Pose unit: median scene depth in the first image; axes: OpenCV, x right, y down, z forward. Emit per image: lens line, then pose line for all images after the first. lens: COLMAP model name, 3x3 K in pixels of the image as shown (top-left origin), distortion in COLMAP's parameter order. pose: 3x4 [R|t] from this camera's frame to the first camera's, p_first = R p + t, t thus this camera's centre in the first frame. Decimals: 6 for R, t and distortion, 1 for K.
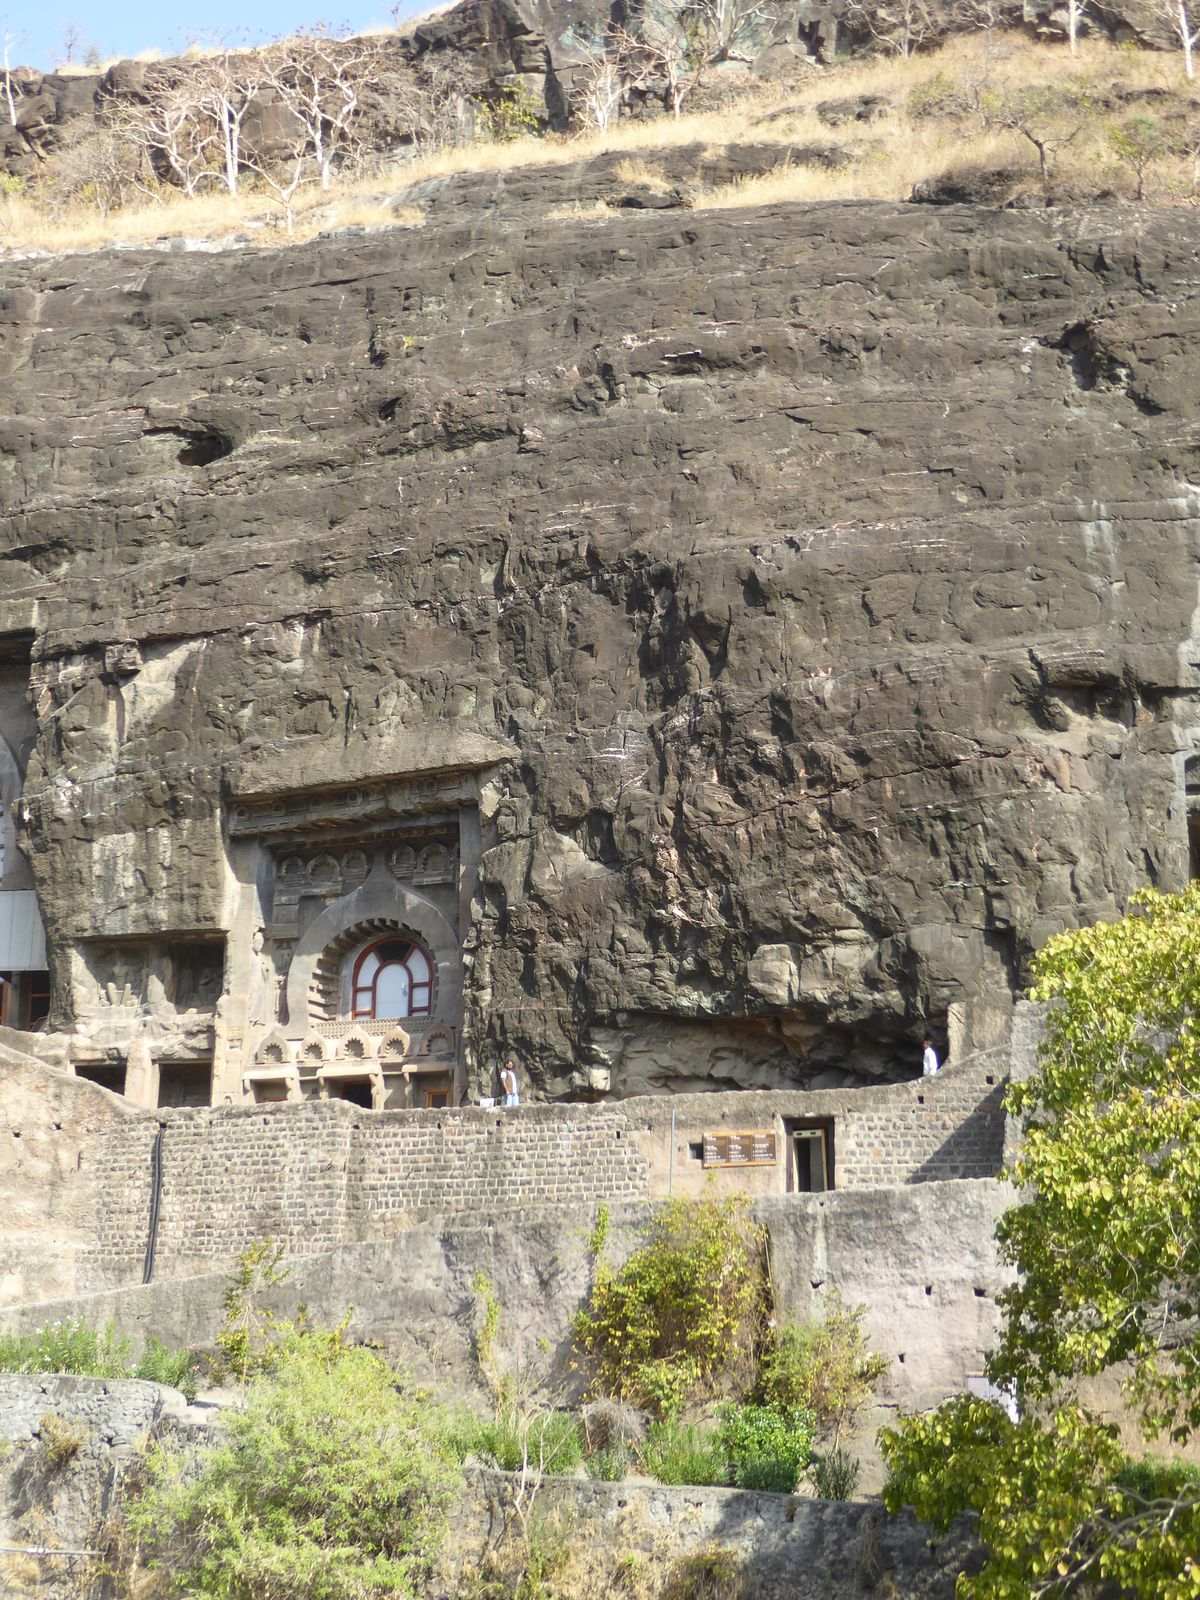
lens RADIAL K [[2335.0, 0, 592.4], [0, 2335.0, 798.6], [0, 0, 1]] dist [0.014224, 0.000000]
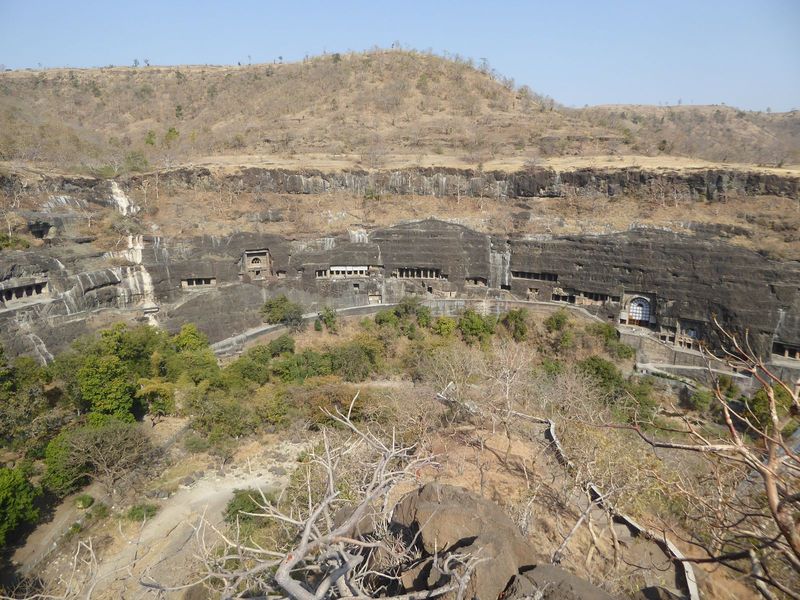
lens RADIAL K [[566.9, 0, 411.3], [0, 566.9, 302.7], [0, 0, 1]] dist [-0.031652, 0.007984]
pose [[0.946374, 0.062371, -0.316994, -0.508390], [0.095402, 0.883481, 0.458651, -1.396496], [0.308665, -0.464297, 0.830153, -1.574499]]
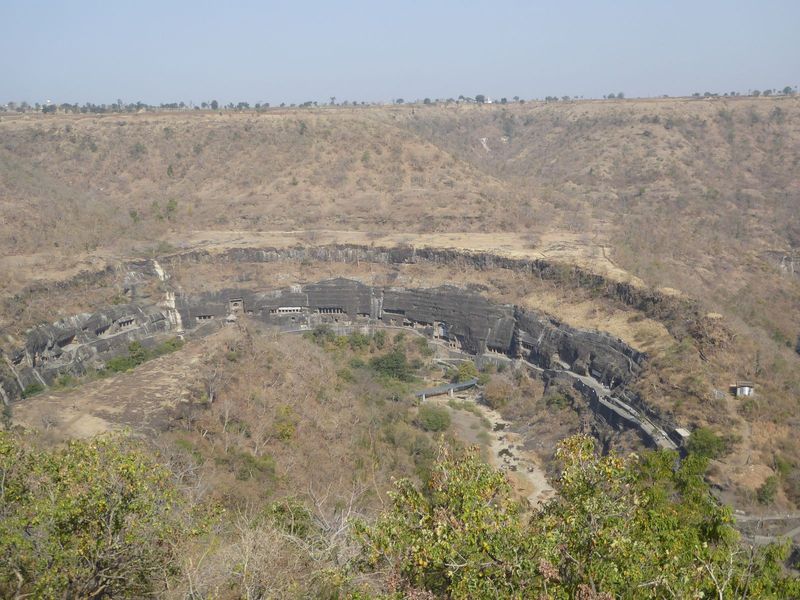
lens RADIAL K [[1103.2, 0, 424.0], [0, 1103.2, 293.6], [0, 0, 1]] dist [0.118433, 0.000000]
pose [[0.910476, 0.035271, -0.412055, 3.641079], [0.147423, 0.903222, 0.403060, -4.326267], [0.386393, -0.427723, 0.817162, -7.008198]]
